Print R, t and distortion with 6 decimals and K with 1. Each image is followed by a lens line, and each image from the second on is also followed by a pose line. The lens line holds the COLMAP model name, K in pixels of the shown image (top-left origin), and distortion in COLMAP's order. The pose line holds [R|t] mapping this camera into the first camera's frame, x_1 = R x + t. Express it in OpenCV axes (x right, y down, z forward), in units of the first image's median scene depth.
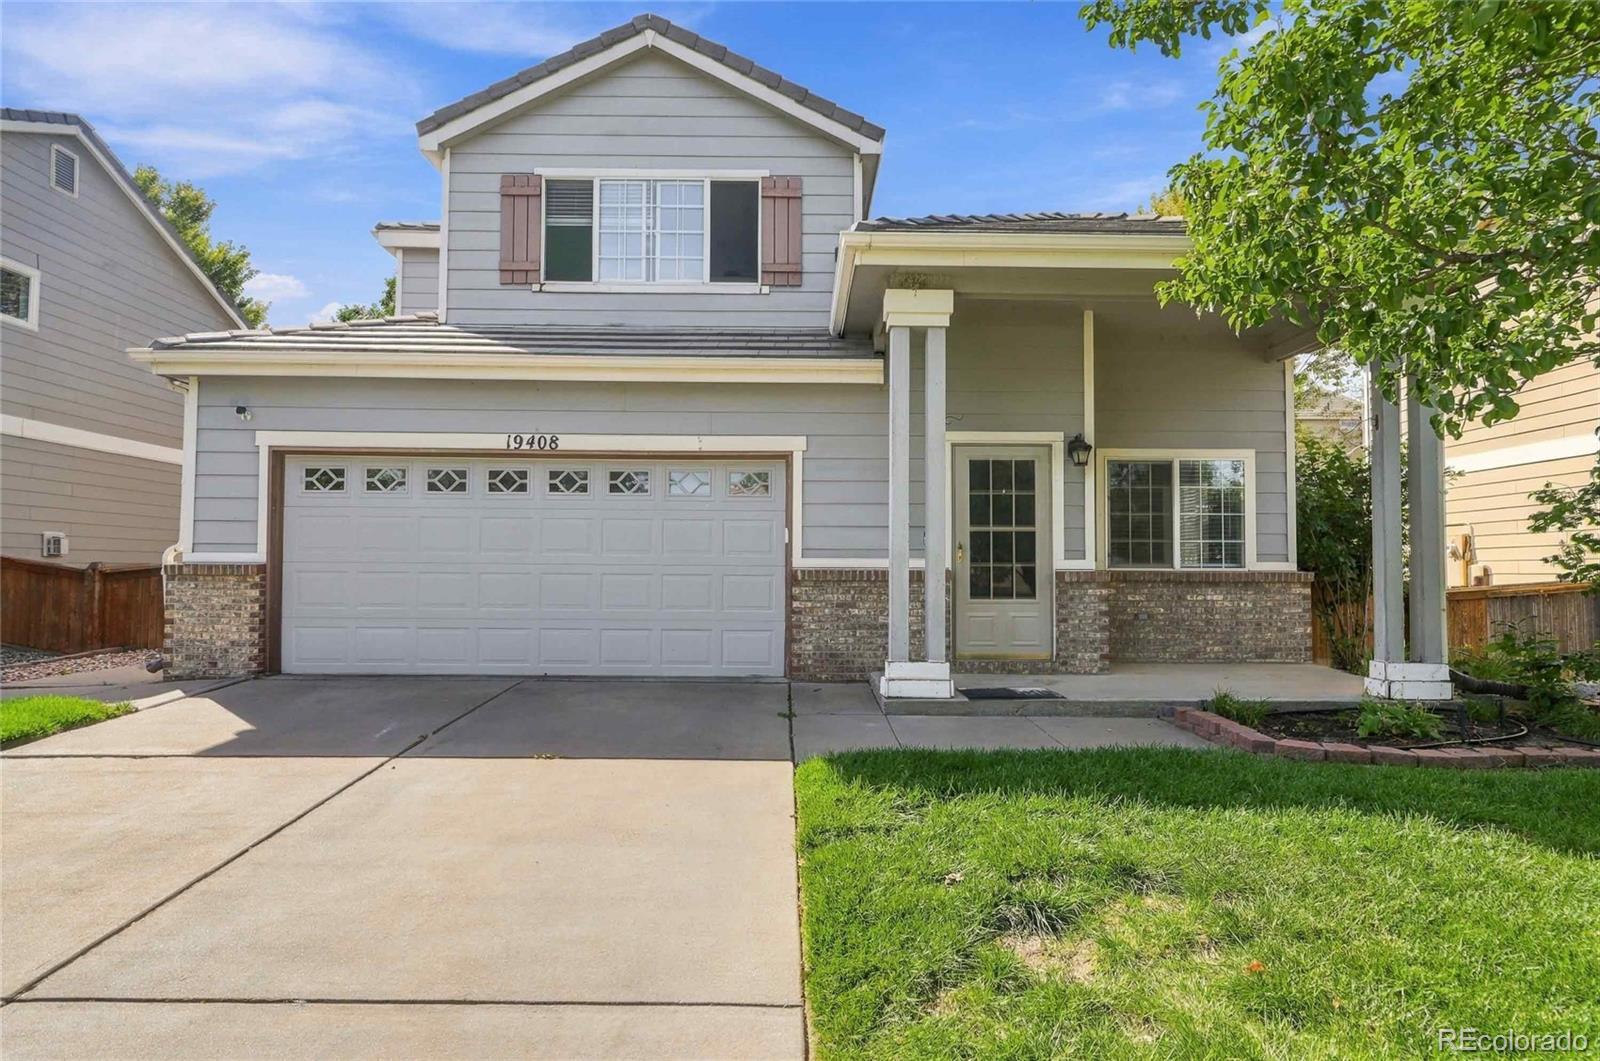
lens RADIAL K [[740.2, 0, 793.7], [0, 740.2, 551.6], [0, 0, 1]] dist [0.002613, -0.000013]
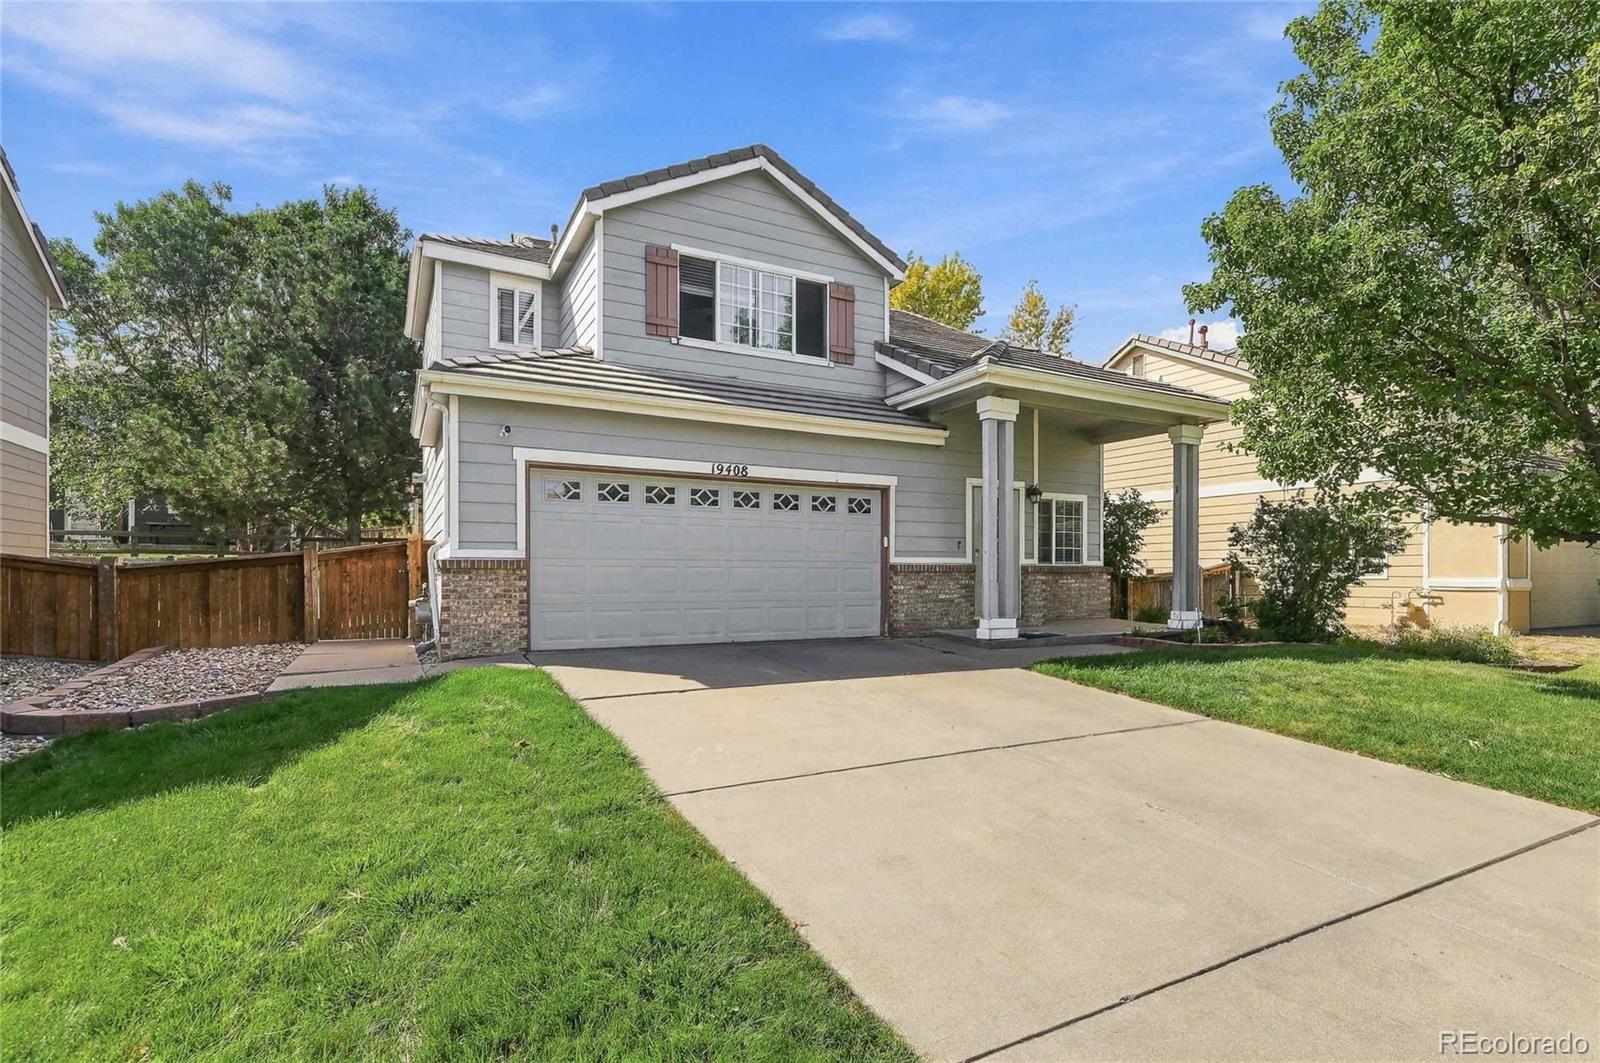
lens RADIAL K [[732.5, 0, 744.2], [0, 732.5, 578.8], [0, 0, 1]] dist [-0.000126, 0.000074]
pose [[0.903805, -0.007255, 0.427883, -0.896246], [-0.009900, 0.999234, 0.037853, -0.000684], [-0.427830, -0.038448, 0.903041, -0.220971]]
